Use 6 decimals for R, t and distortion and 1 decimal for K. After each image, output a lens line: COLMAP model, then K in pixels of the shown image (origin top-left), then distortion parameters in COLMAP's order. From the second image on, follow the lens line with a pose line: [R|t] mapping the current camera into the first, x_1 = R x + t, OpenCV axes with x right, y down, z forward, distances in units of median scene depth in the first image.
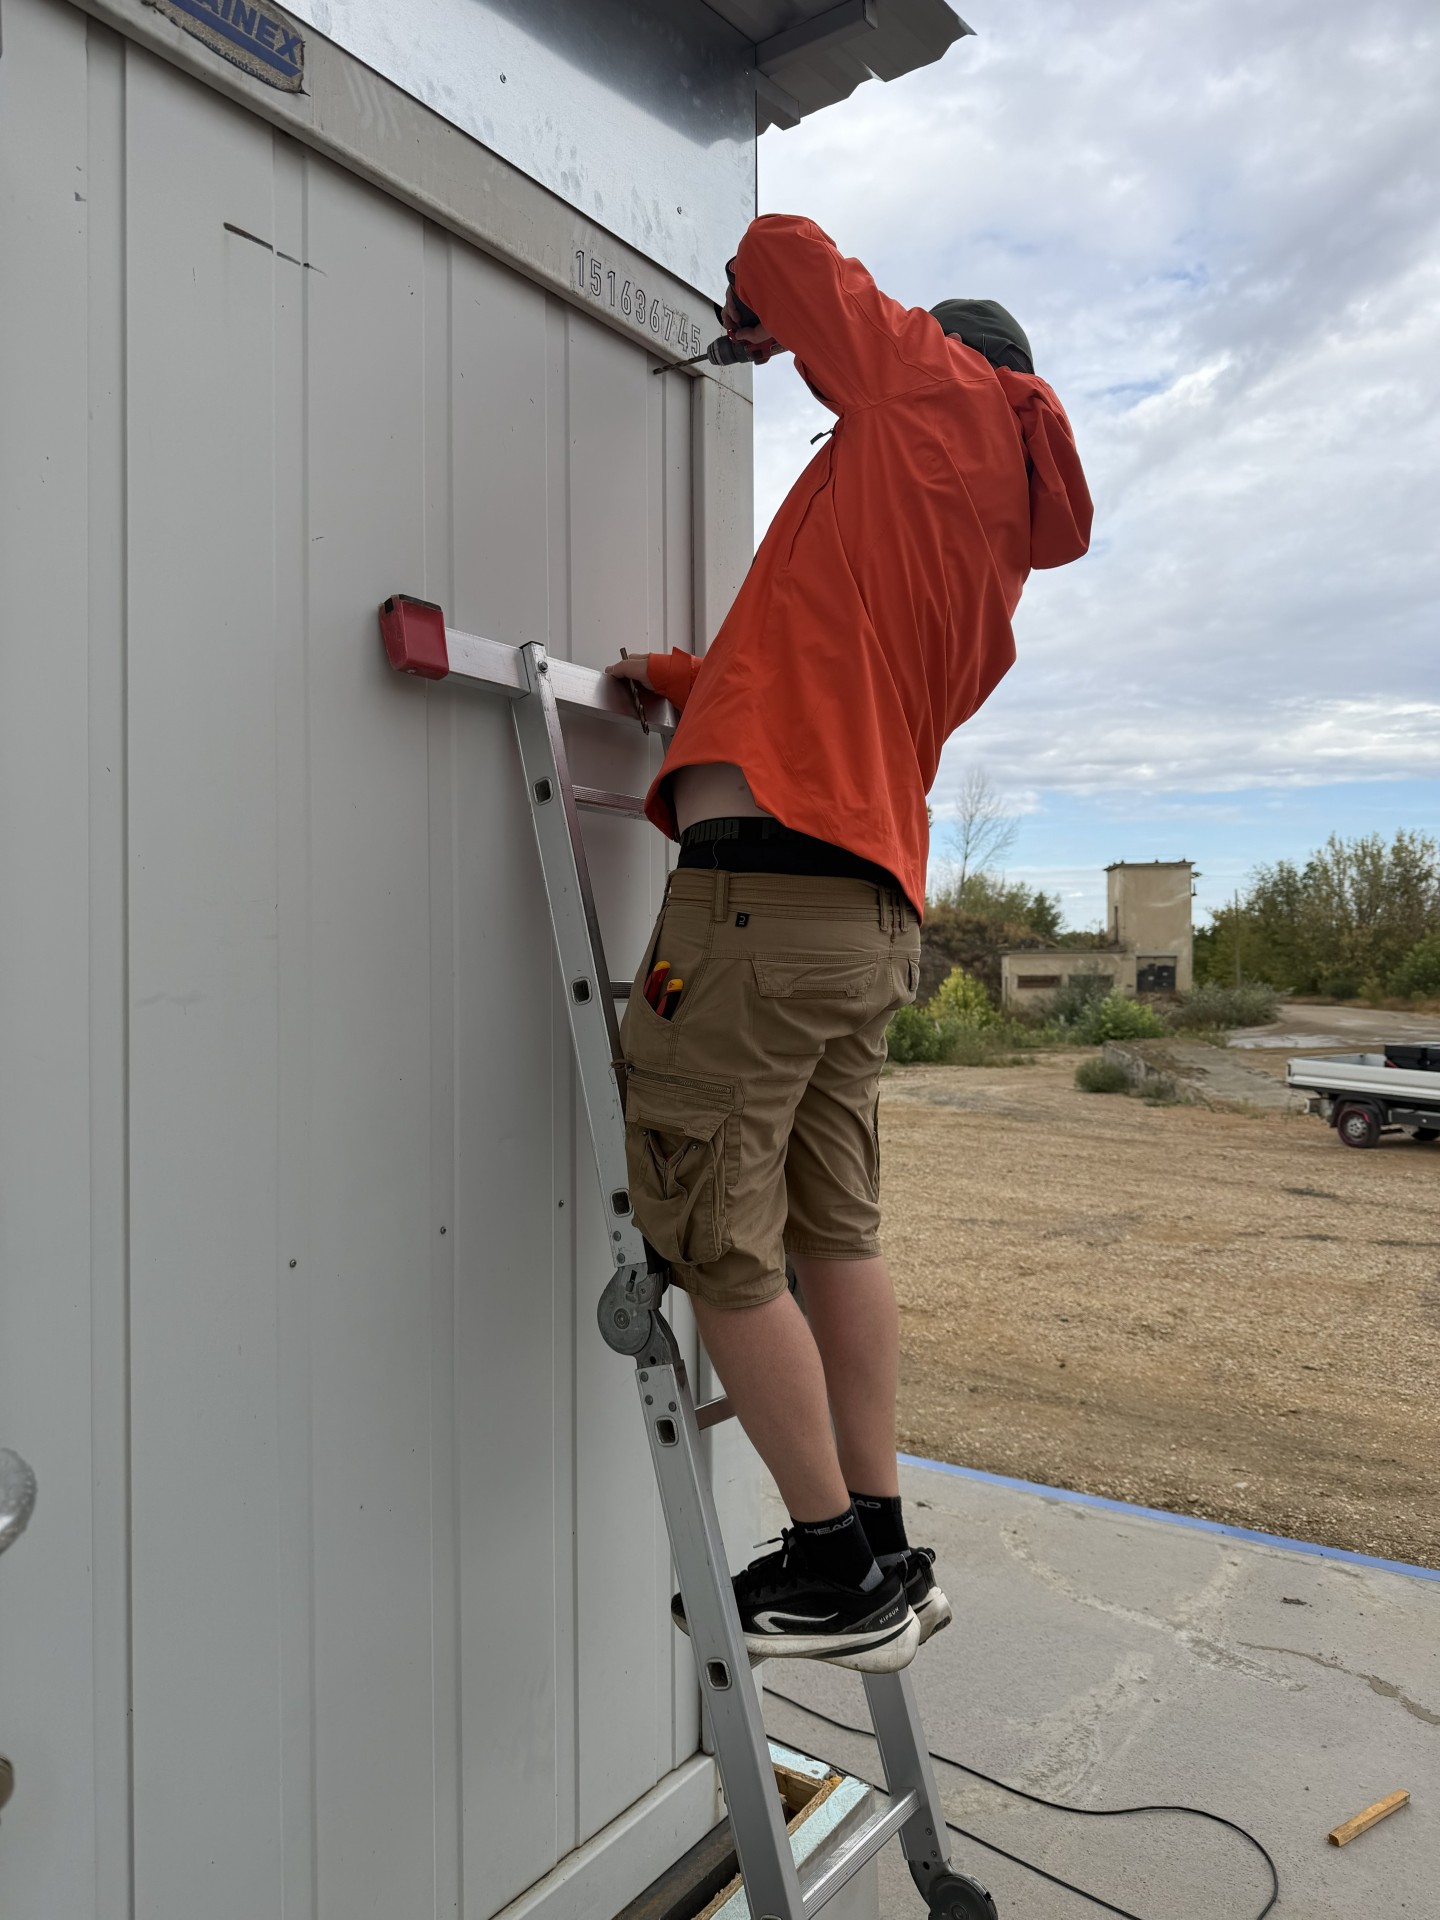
lens RADIAL K [[1367.1, 0, 720.0], [0, 1367.1, 960.0], [0, 0, 1]] dist [0.028971, -0.000611]
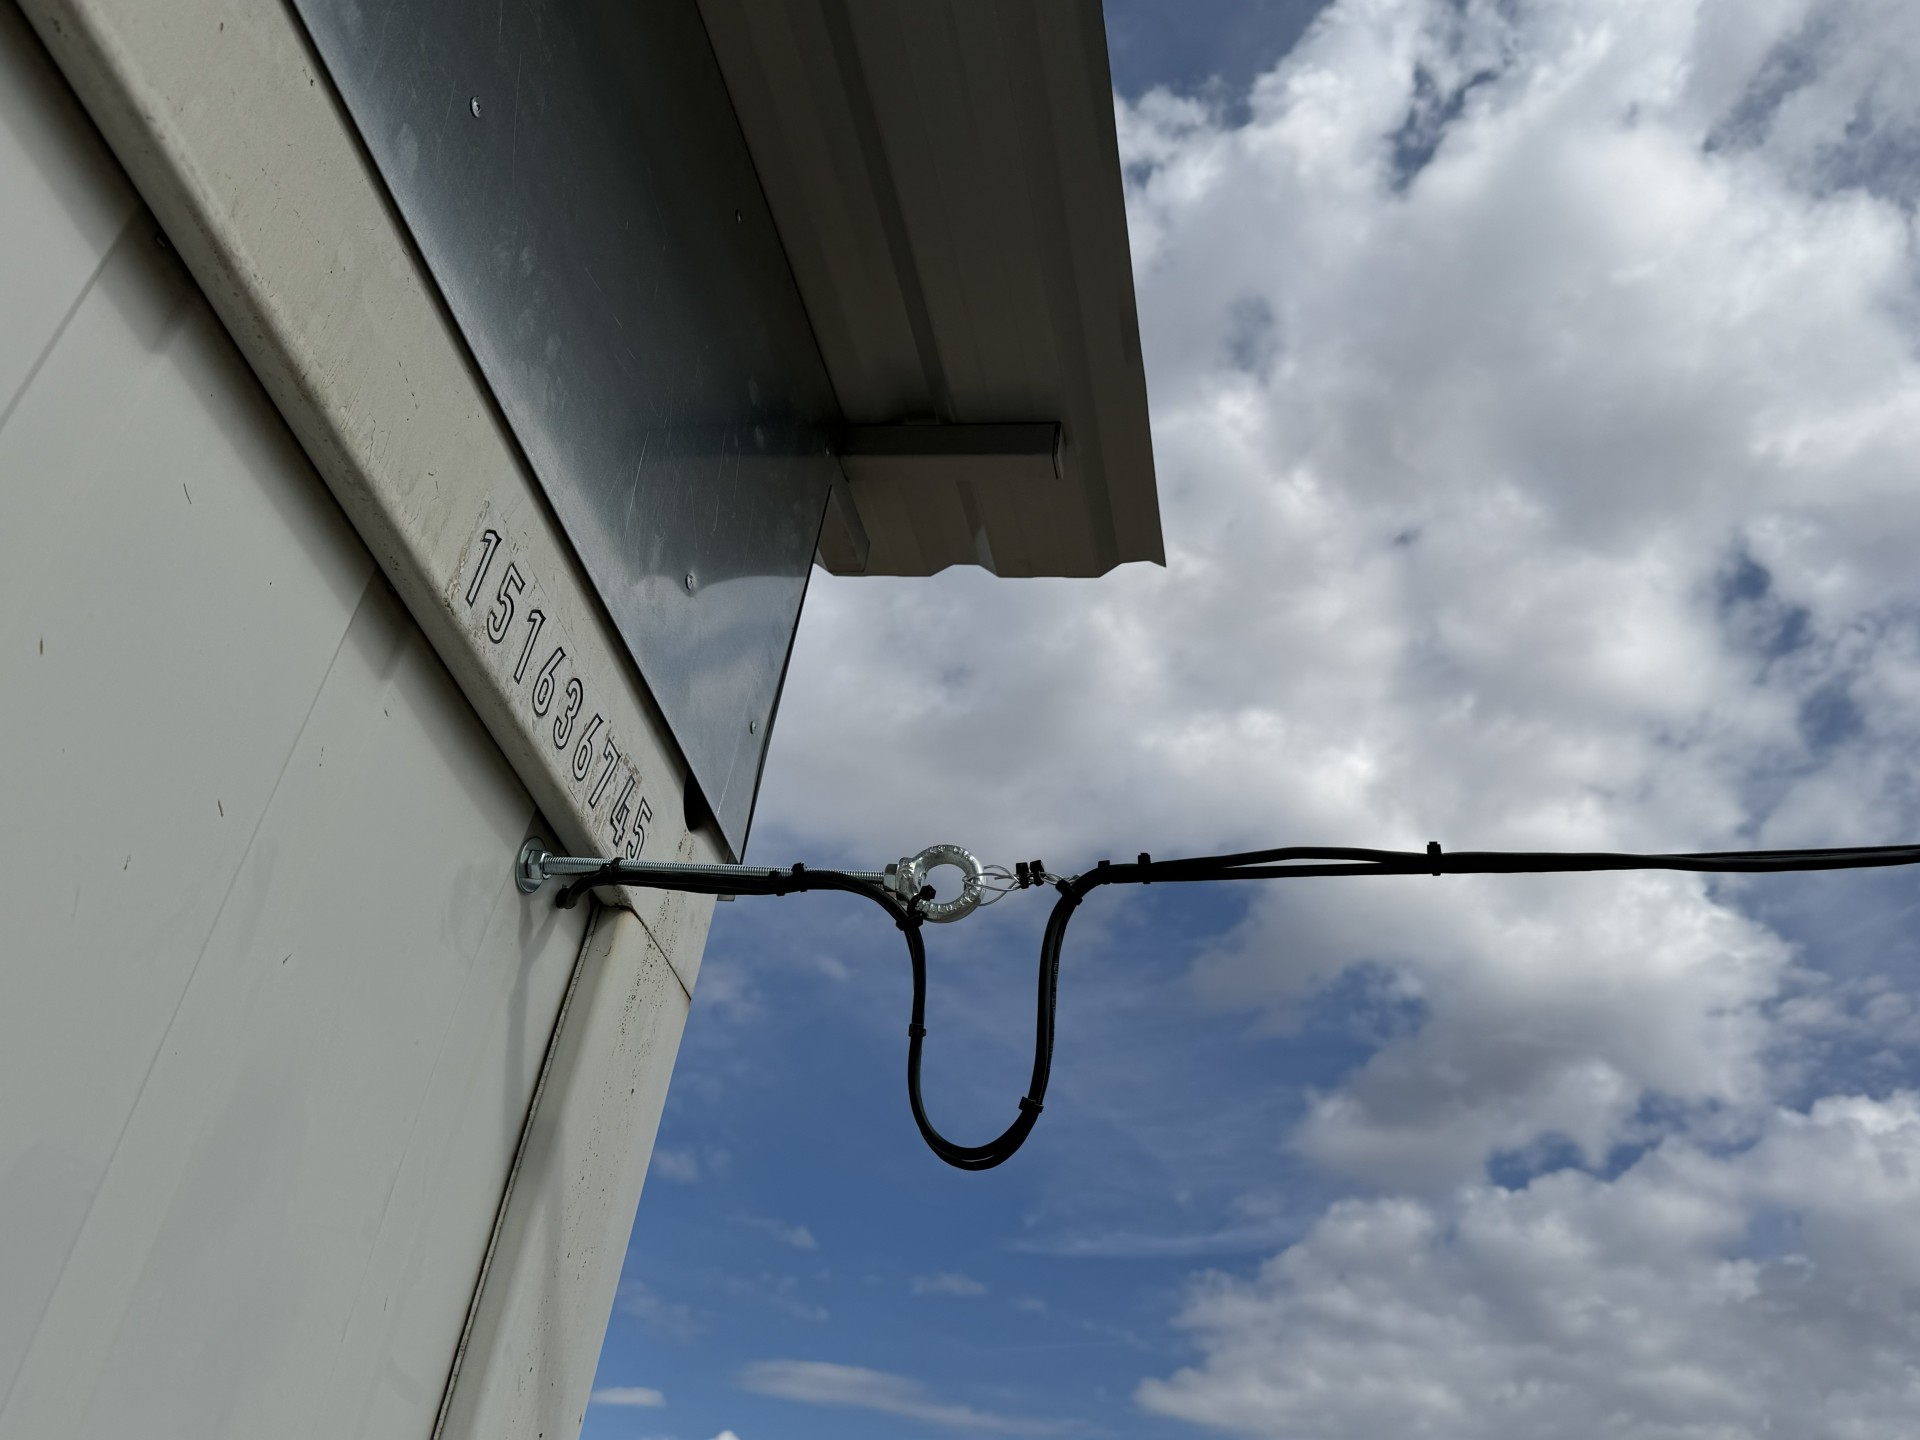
lens RADIAL K [[1720.5, 0, 960.0], [0, 1720.5, 720.0], [0, 0, 1]] dist [-0.002476, -0.005913]
pose [[0.891131, 0.357629, 0.279262, -0.097043], [-0.152921, 0.816162, -0.557220, -0.212107], [-0.427202, 0.453851, 0.781996, 0.564646]]
